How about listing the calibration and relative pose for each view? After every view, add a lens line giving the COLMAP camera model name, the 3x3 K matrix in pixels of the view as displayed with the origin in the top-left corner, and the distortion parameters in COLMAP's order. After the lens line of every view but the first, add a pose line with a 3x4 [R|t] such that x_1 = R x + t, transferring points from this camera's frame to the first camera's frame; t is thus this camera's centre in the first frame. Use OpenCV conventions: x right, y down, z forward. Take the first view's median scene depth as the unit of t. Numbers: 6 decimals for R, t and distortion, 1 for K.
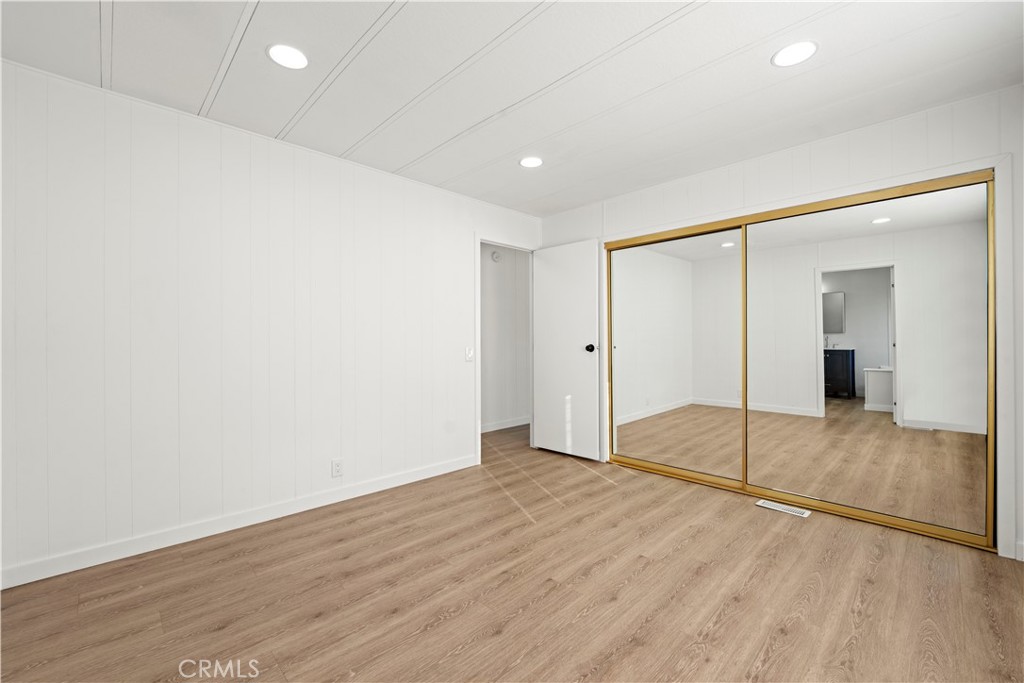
lens RADIAL K [[418.8, 0, 510.9], [0, 418.8, 340.0], [0, 0, 1]] dist [-0.011140, -0.000273]
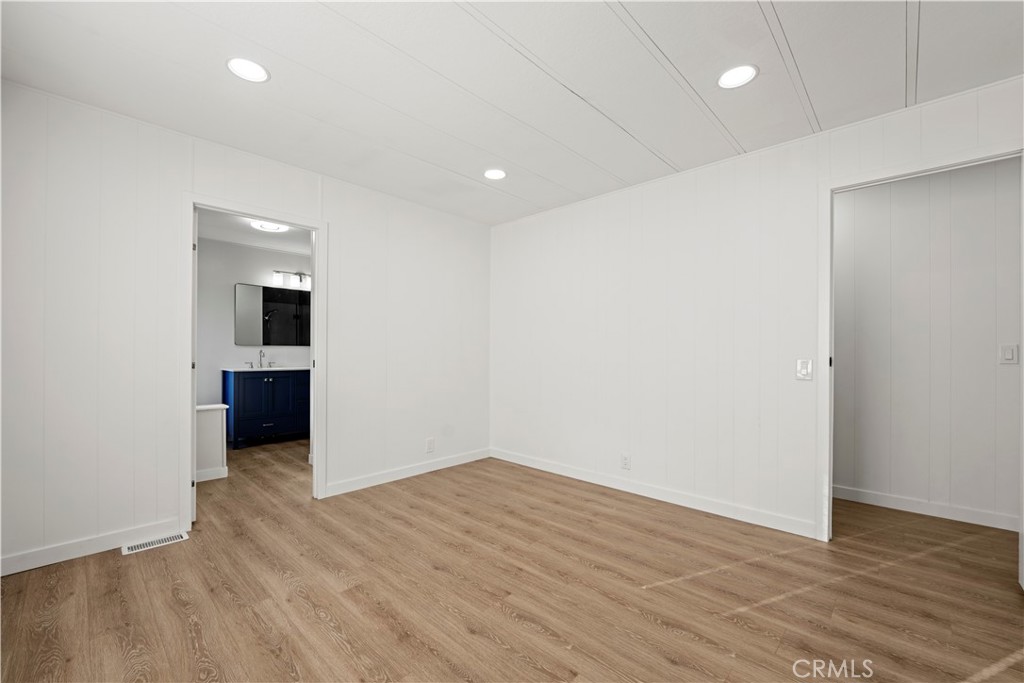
lens RADIAL K [[418.8, 0, 511.6], [0, 418.8, 351.8], [0, 0, 1]] dist [-0.011140, -0.000273]
pose [[0.045726, 0.006739, -0.998931, 0.899316], [-0.000454, 0.999977, 0.006725, -0.000448], [0.998954, 0.000146, 0.045728, 0.807990]]
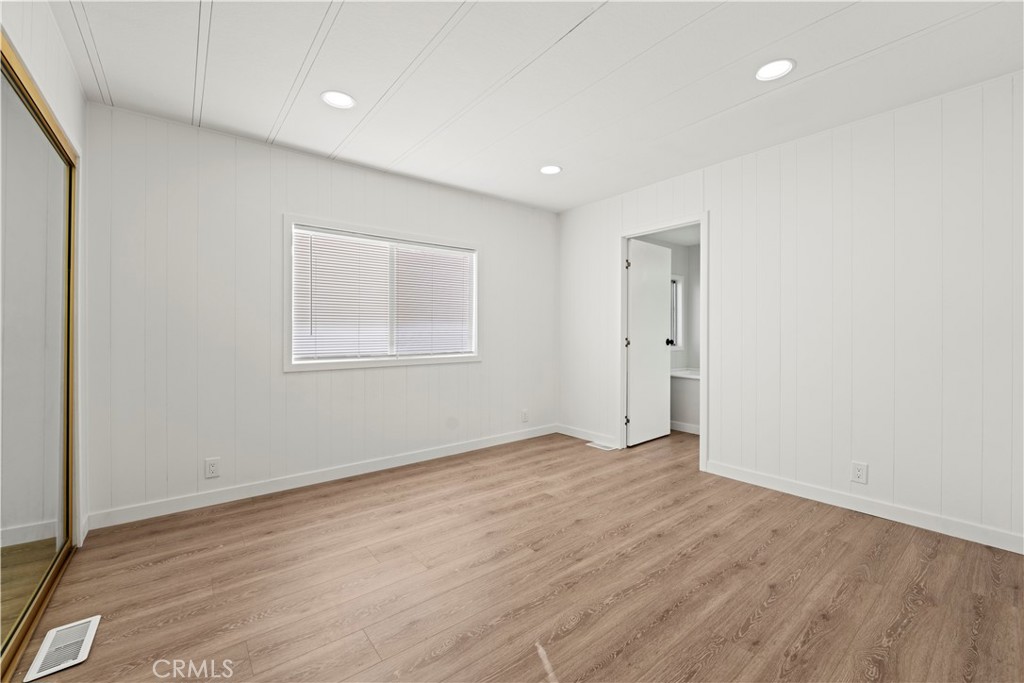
lens RADIAL K [[418.8, 0, 510.1], [0, 418.8, 333.0], [0, 0, 1]] dist [-0.011140, -0.000273]
pose [[-0.994680, 0.004802, 0.102896, 0.038479], [0.004365, 0.999980, -0.004468, 0.010728], [-0.102916, -0.003995, -0.994682, 1.757171]]
